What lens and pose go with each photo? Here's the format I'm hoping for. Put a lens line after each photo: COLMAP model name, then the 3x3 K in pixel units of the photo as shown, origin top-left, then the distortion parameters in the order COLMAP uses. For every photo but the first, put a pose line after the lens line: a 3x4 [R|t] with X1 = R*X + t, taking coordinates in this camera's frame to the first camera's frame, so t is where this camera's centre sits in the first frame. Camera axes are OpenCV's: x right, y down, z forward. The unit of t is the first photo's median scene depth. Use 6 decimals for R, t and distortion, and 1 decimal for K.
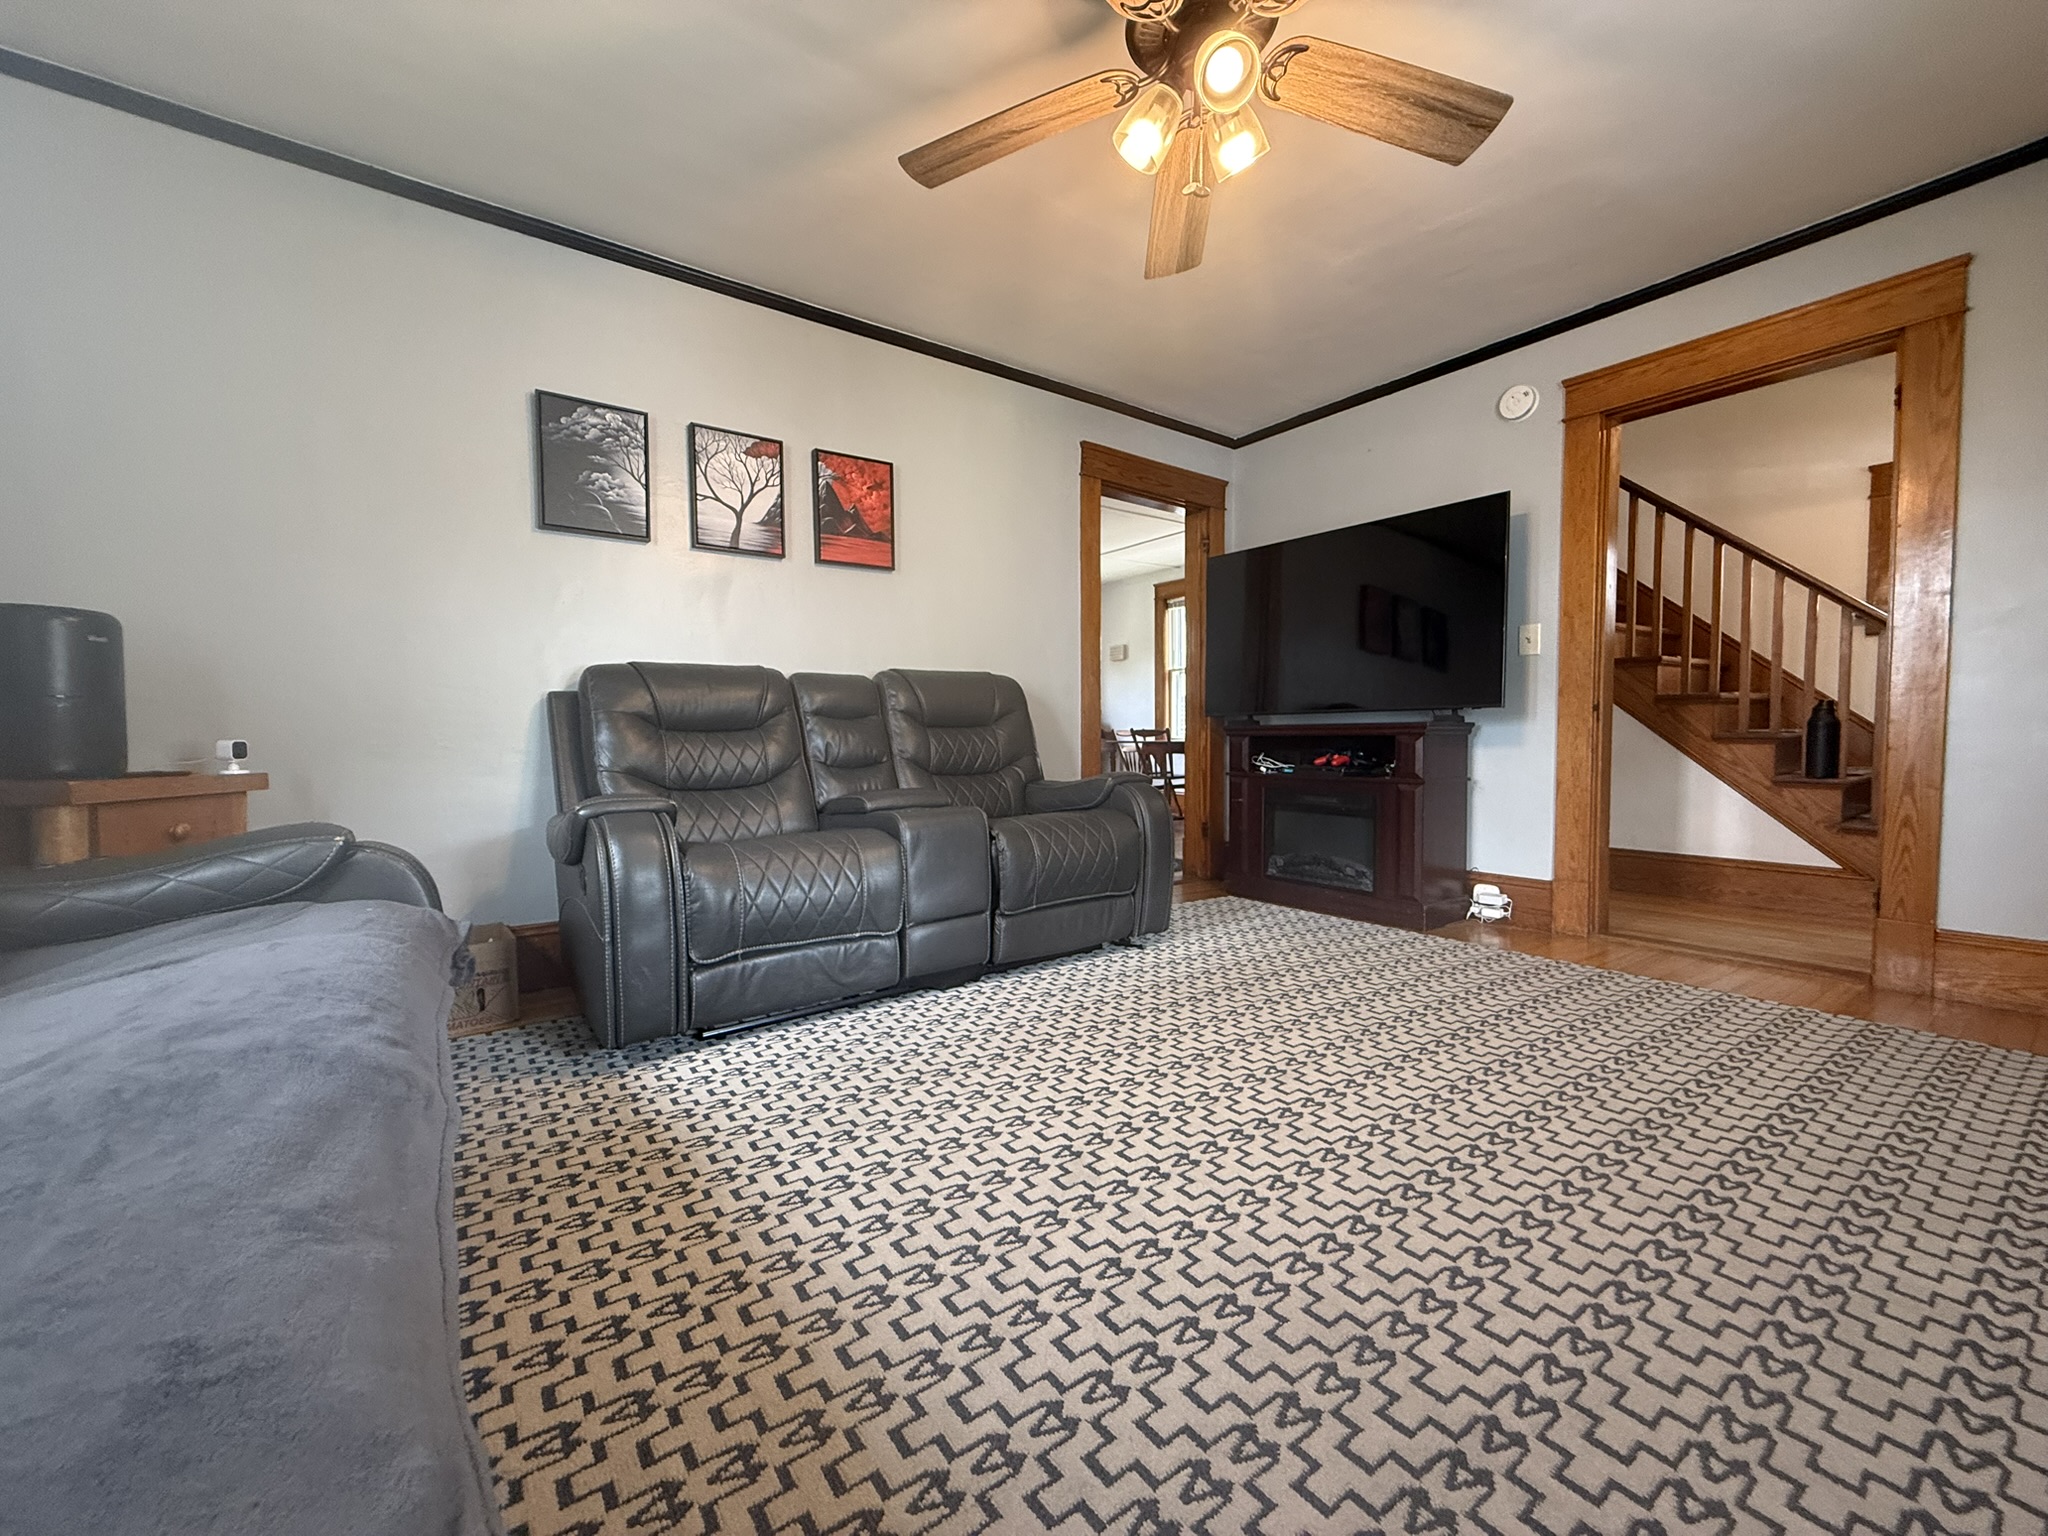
lens RADIAL K [[812.8, 0, 1020.7], [0, 812.8, 774.3], [0, 0, 1]] dist [-0.001086, 0.000605]
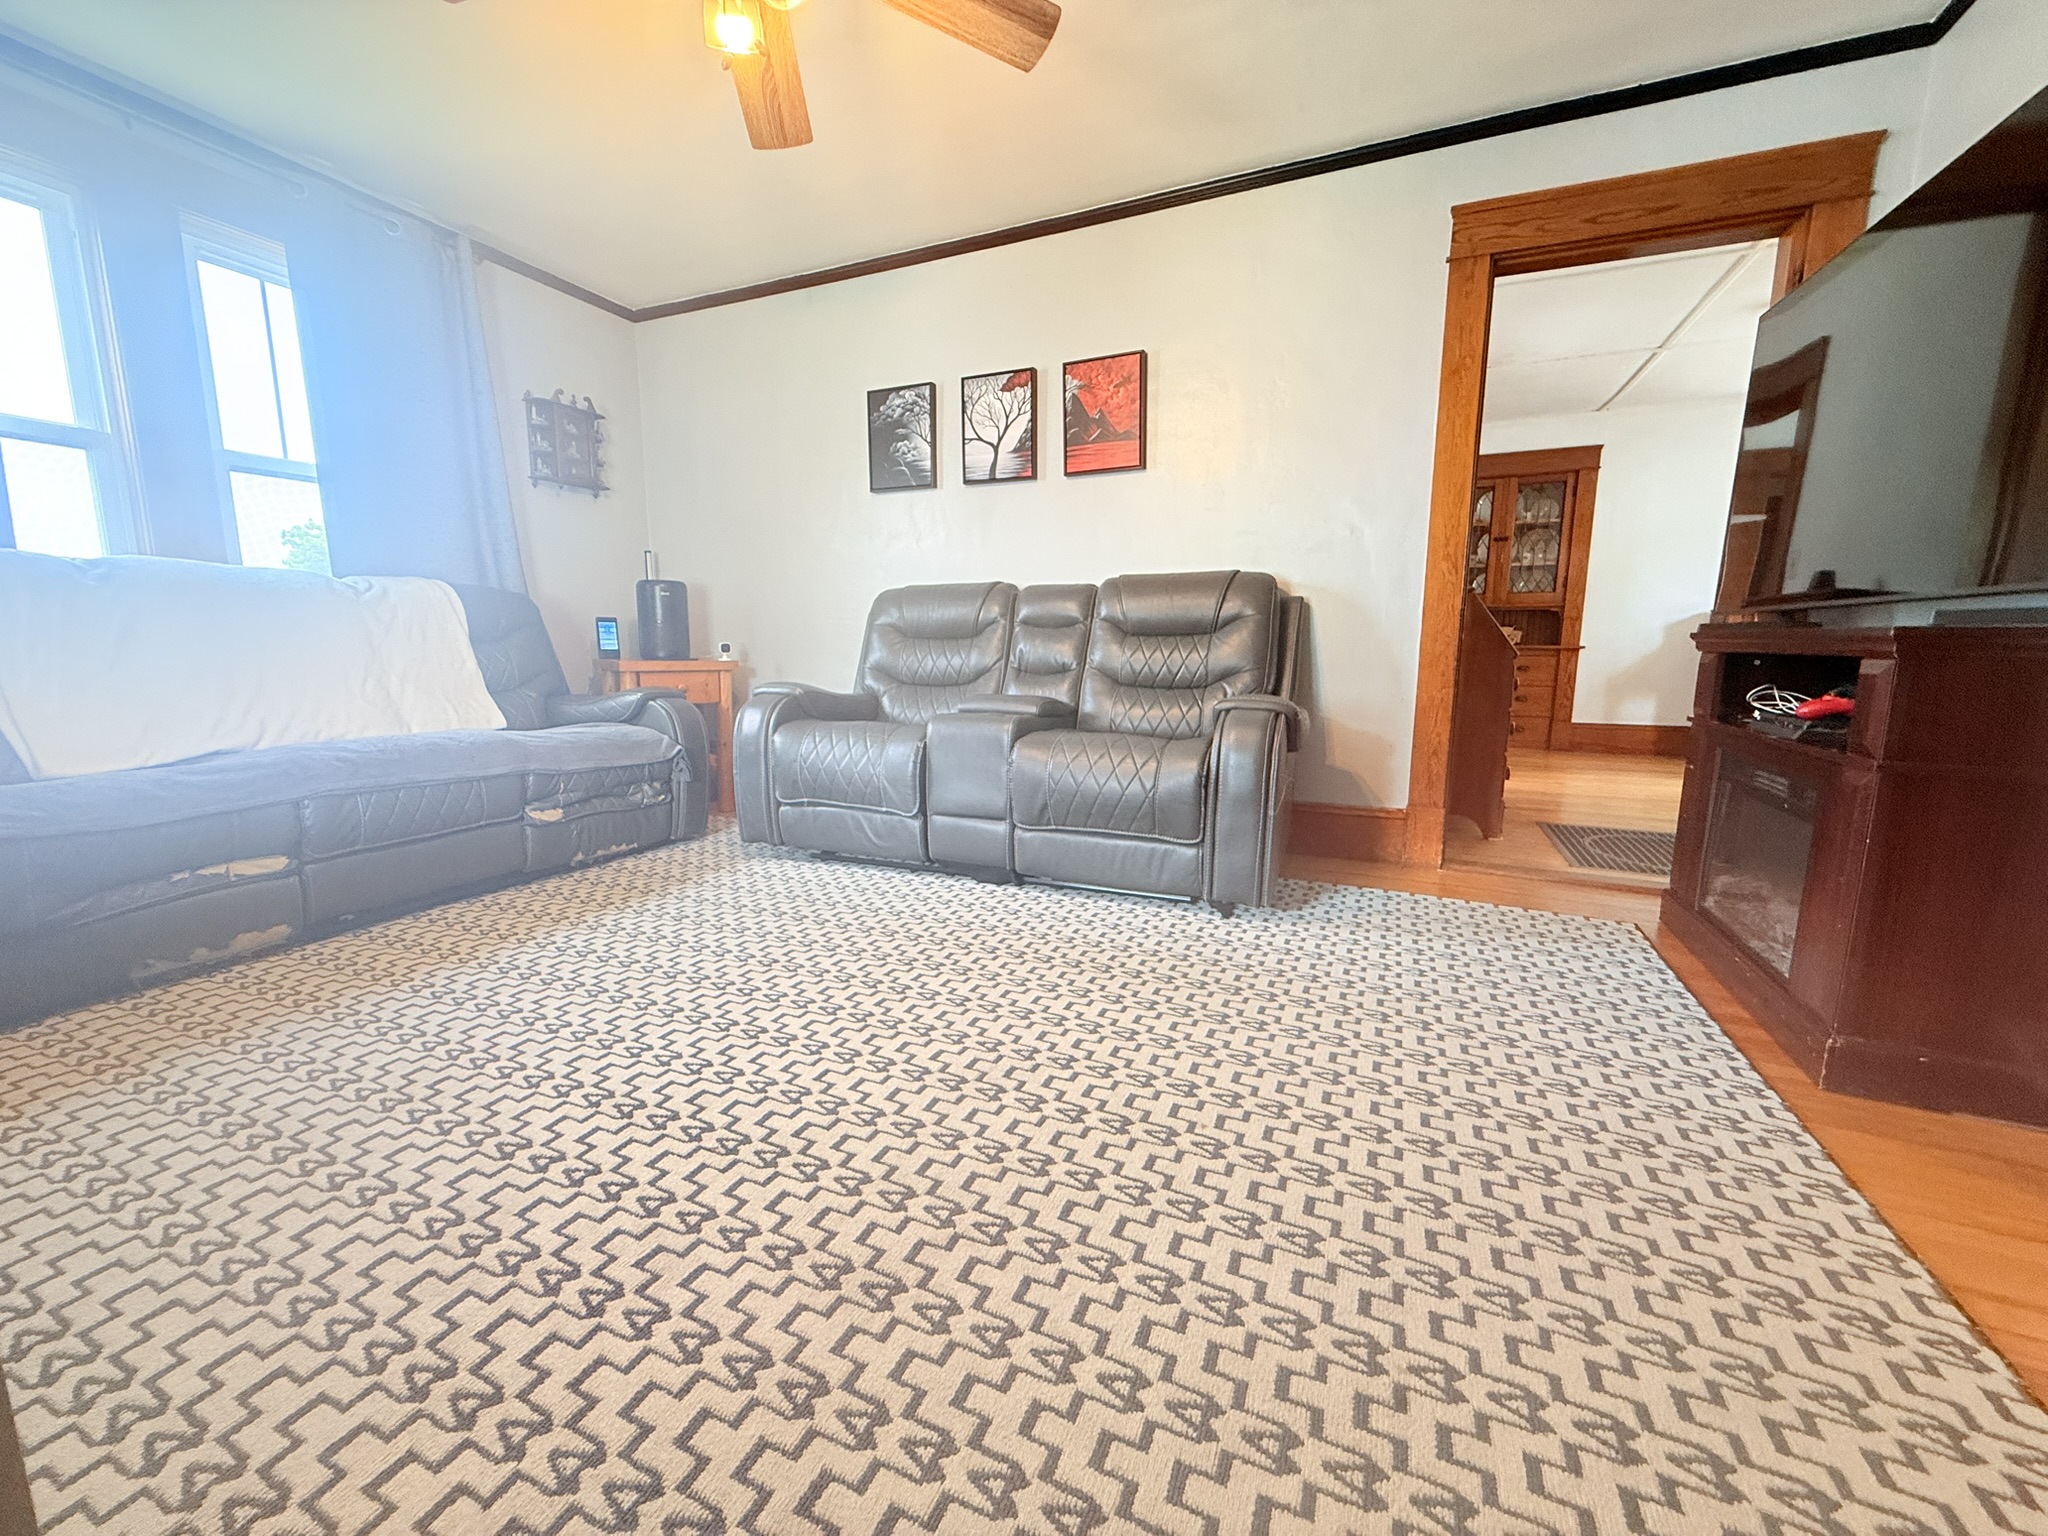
lens RADIAL K [[816.4, 0, 1017.3], [0, 816.4, 769.5], [0, 0, 1]] dist [-0.000462, 0.000454]
pose [[0.496586, 0.145651, -0.855680, 0.806817], [-0.045697, 0.988840, 0.141797, -0.038370], [0.866784, -0.031312, 0.497700, 0.485872]]
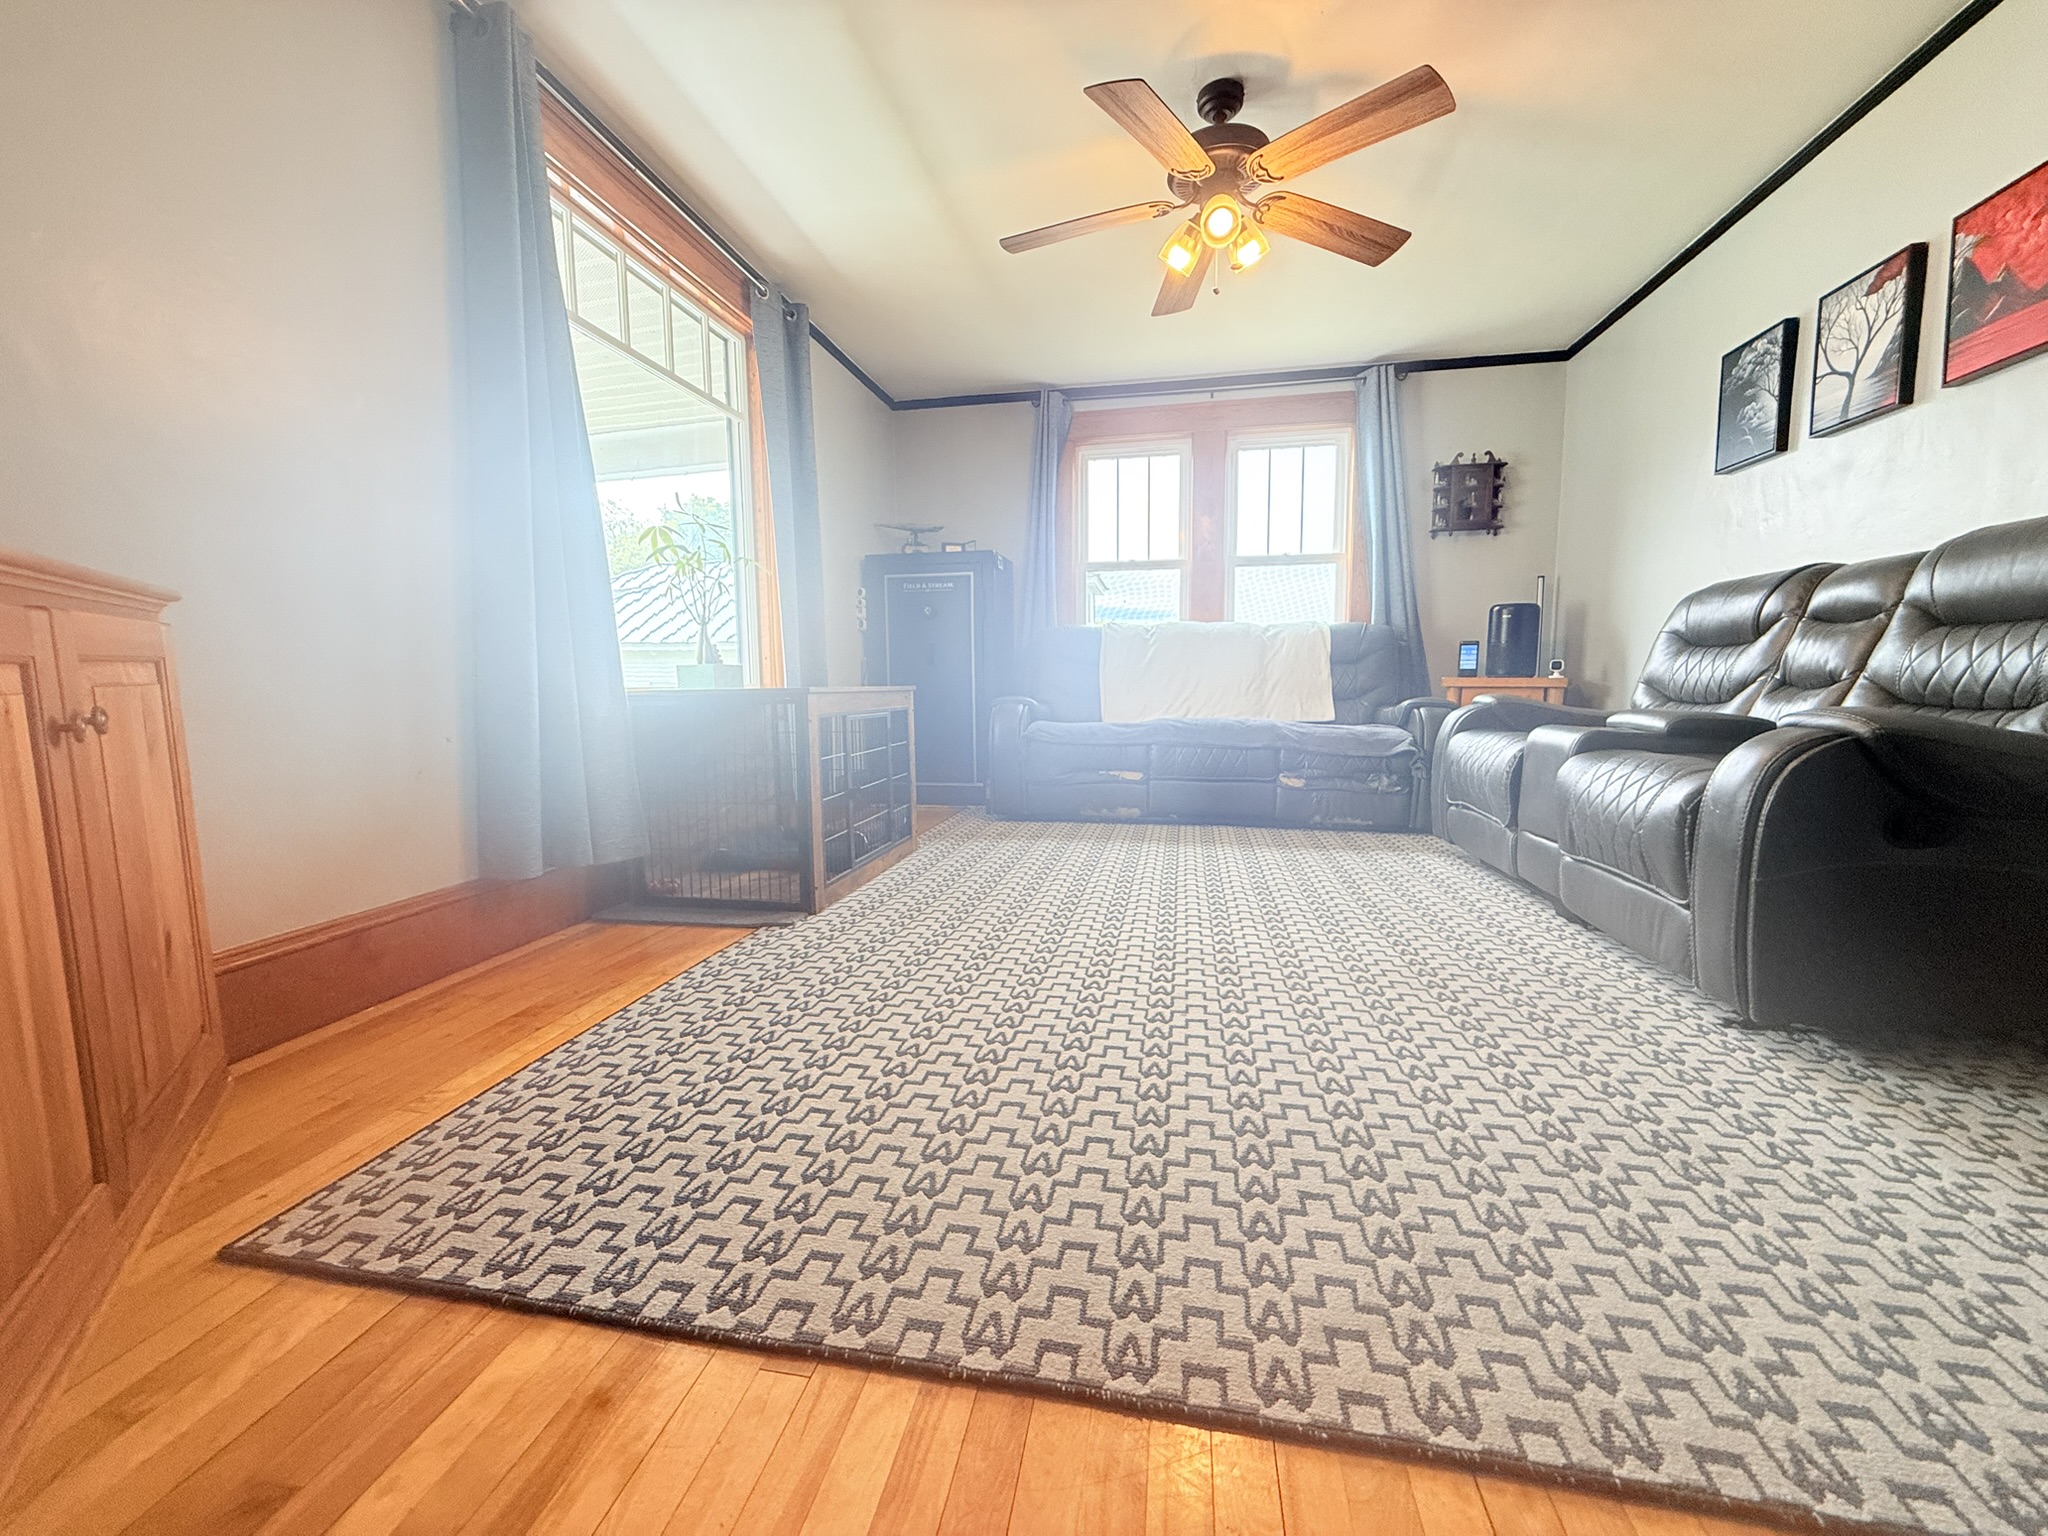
lens RADIAL K [[816.4, 0, 1017.3], [0, 816.4, 769.5], [0, 0, 1]] dist [-0.000462, 0.000454]
pose [[-0.735708, 0.085816, -0.671841, 0.974863], [-0.017273, 0.989241, 0.145274, -0.033245], [0.677079, 0.118484, -0.726310, 1.198458]]
